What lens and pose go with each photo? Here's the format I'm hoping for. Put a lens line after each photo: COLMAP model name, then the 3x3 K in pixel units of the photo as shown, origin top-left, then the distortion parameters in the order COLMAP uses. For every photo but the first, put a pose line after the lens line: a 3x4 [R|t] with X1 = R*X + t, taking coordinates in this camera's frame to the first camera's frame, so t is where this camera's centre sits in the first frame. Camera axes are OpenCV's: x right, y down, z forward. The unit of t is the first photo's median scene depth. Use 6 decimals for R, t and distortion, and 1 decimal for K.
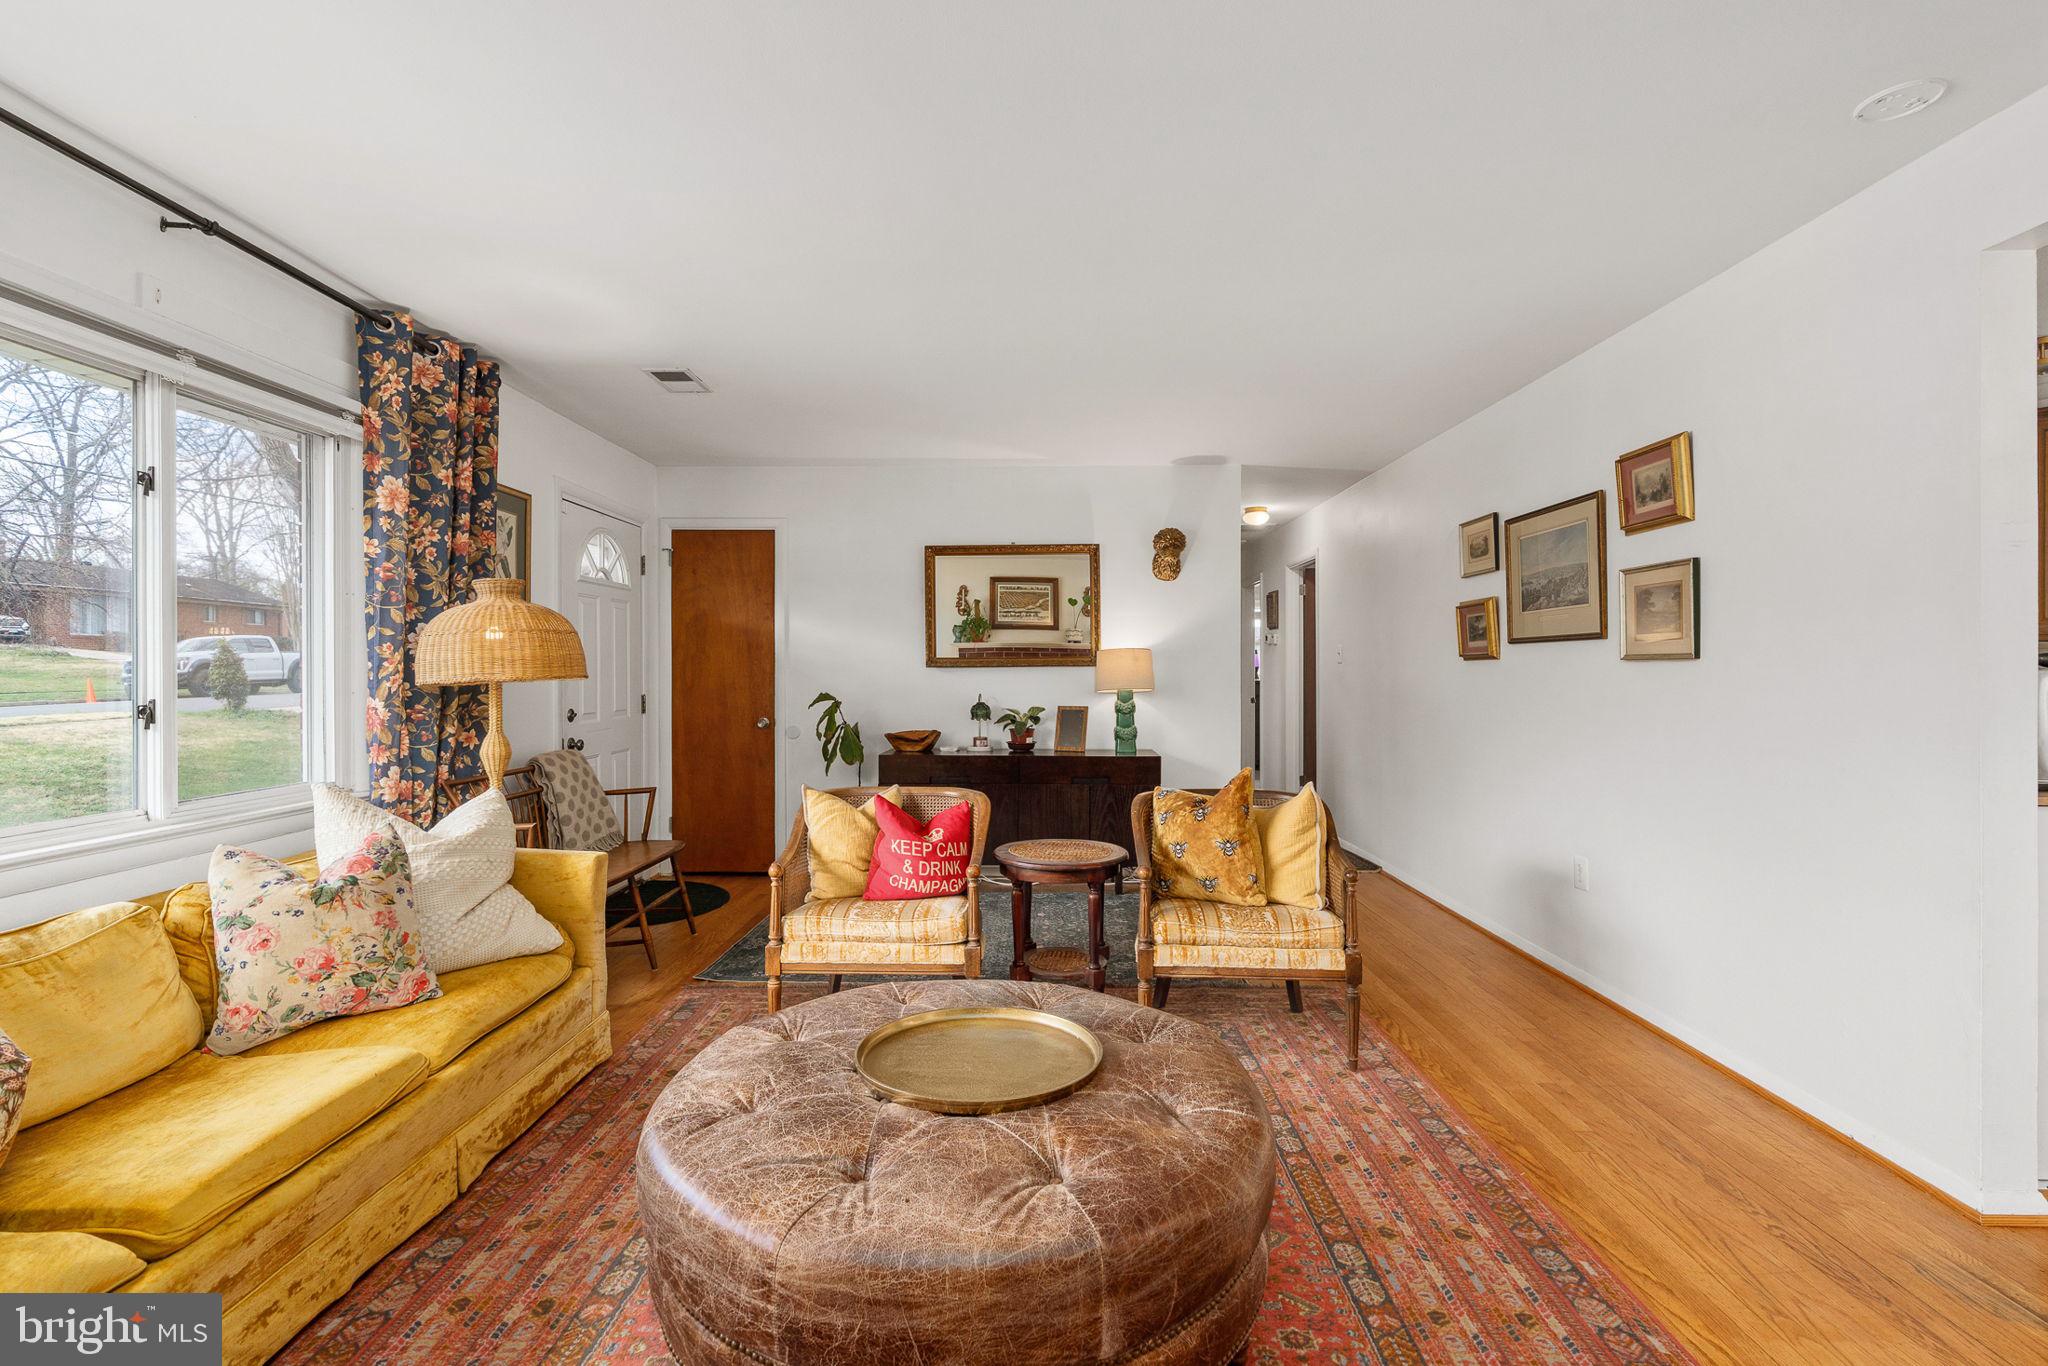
lens RADIAL K [[1004.4, 0, 996.3], [0, 1004.4, 675.9], [0, 0, 1]] dist [-0.001638, -0.000389]
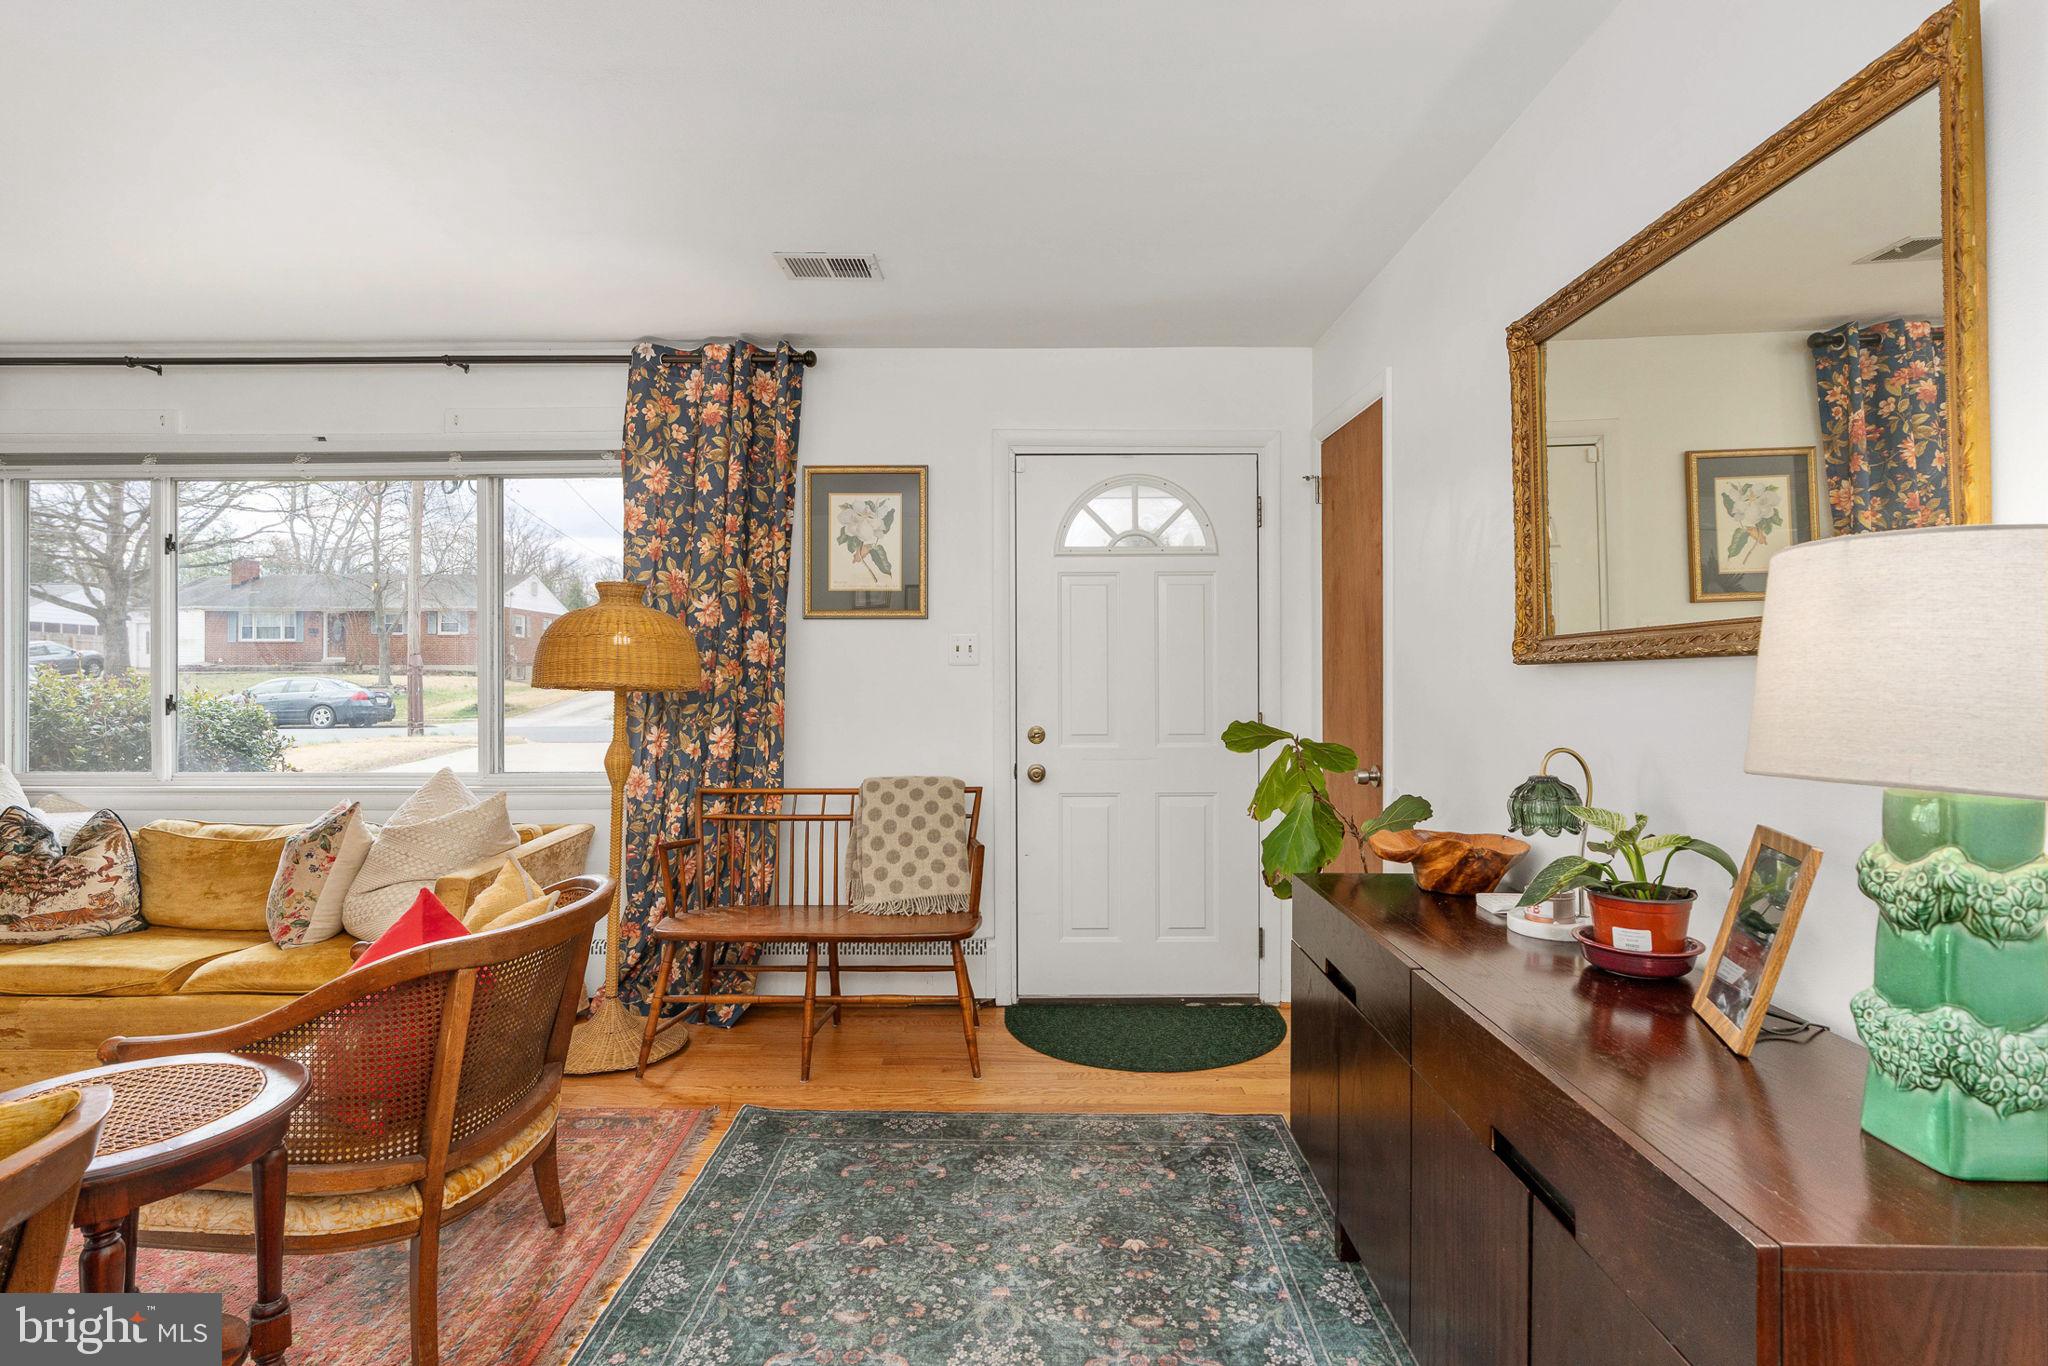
lens RADIAL K [[1004.4, 0, 996.3], [0, 1004.4, 675.9], [0, 0, 1]] dist [-0.001638, -0.000389]
pose [[0.010696, -0.003547, -0.999937, 0.351142], [-0.004456, 0.999984, -0.003595, -0.002845], [0.999933, 0.004494, 0.010680, 0.991425]]
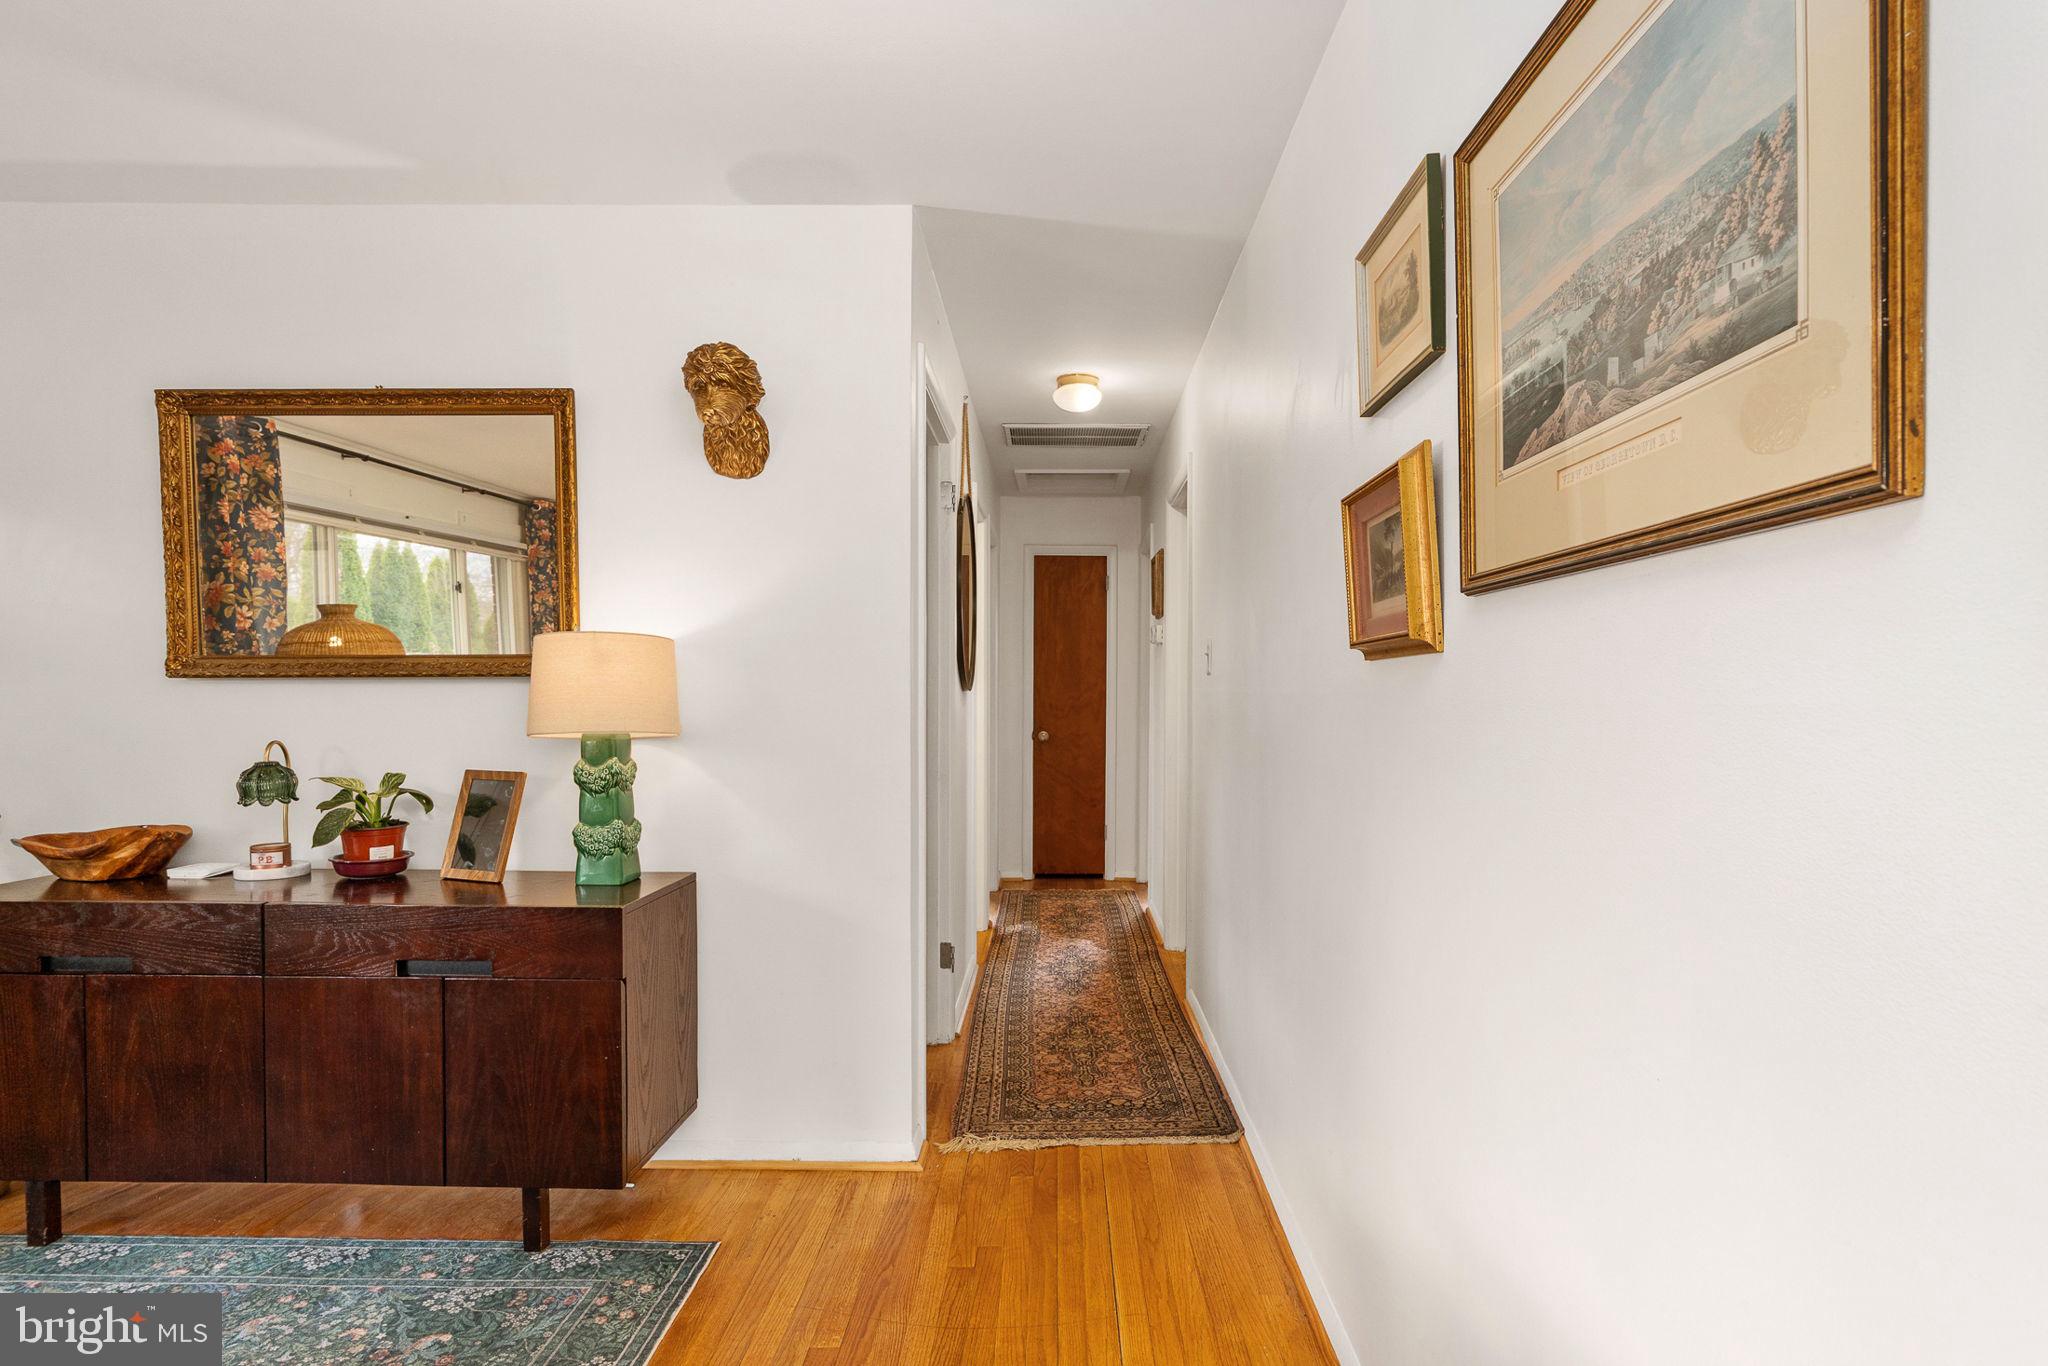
lens RADIAL K [[1147.0, 0, 1025.9], [0, 1147.0, 731.0], [0, 0, 1]] dist [0.001997, 0.000835]
pose [[0.999900, 0.002355, 0.013920, 0.354761], [-0.002814, 0.999448, 0.033112, -0.003739], [-0.013834, -0.033148, 0.999355, 0.627186]]
